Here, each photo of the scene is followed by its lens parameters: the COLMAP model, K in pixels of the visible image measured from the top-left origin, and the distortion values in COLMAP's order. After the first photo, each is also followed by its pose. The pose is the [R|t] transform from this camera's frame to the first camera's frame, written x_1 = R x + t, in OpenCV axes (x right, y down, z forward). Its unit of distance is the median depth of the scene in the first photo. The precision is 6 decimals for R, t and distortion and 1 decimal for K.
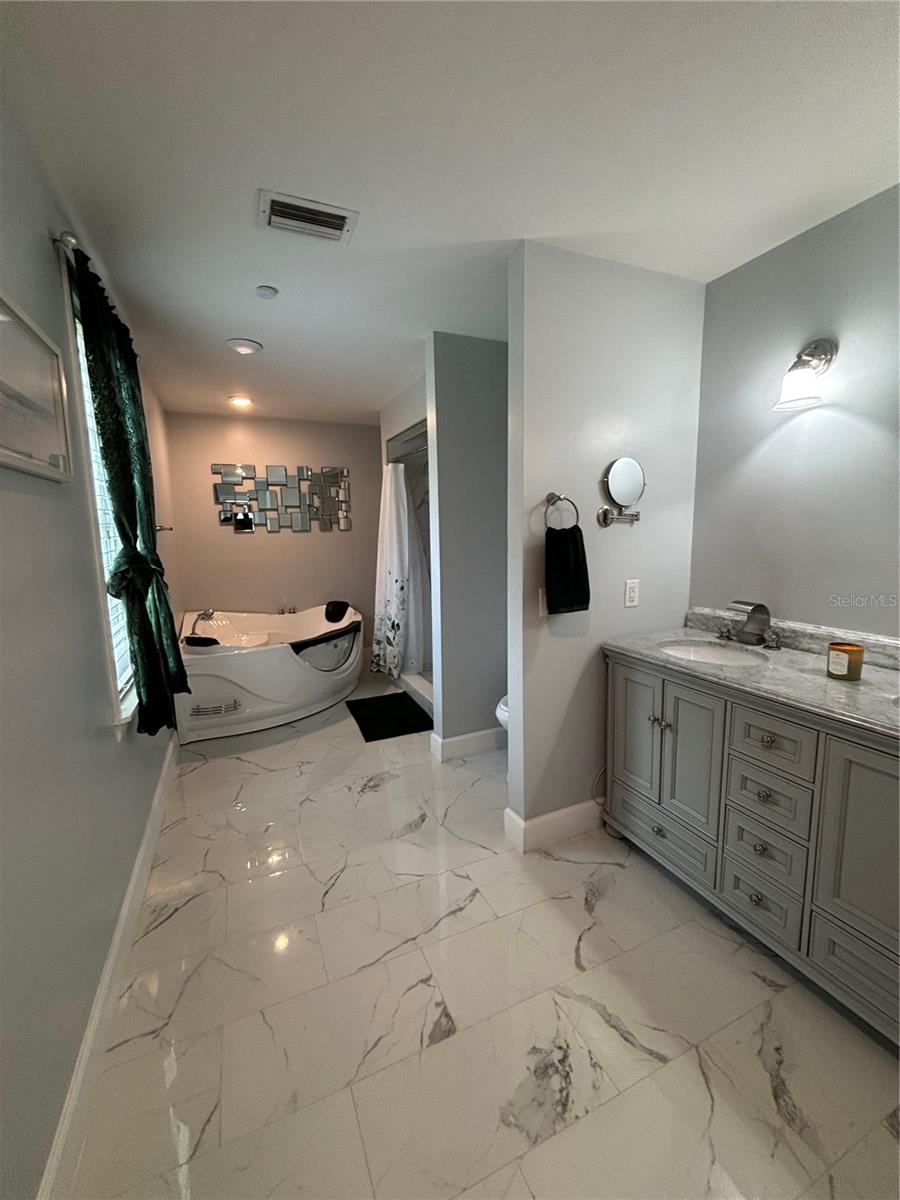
lens RADIAL K [[480.8, 0, 450.0], [0, 480.8, 600.0], [0, 0, 1]] dist [0.000220, -0.000014]
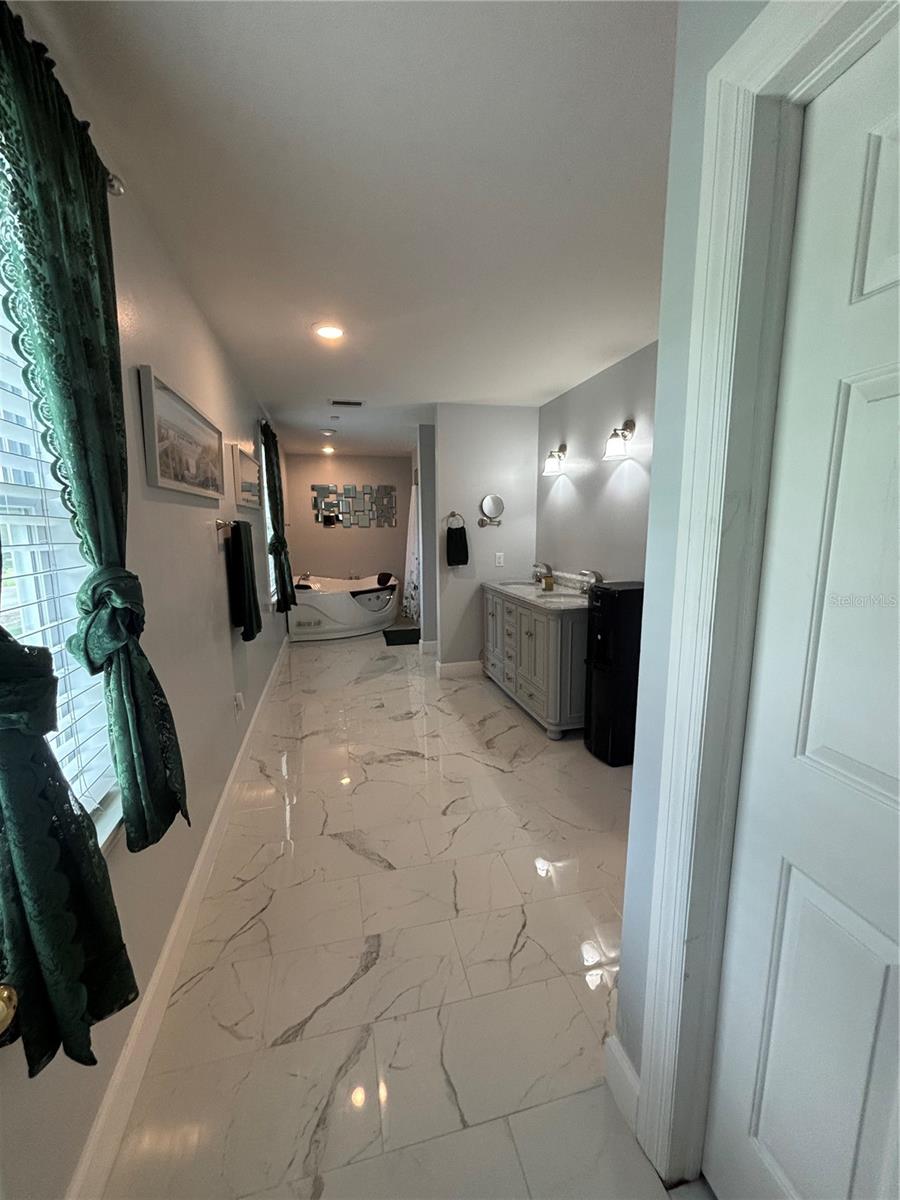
lens RADIAL K [[471.4, 0, 450.0], [0, 471.4, 600.0], [0, 0, 1]] dist [0.001247, 0.000012]
pose [[0.984710, 0.037664, -0.170080, 0.410583], [-0.035710, 0.999256, 0.014535, 0.107563], [0.170501, -0.008239, 0.985323, -0.805466]]
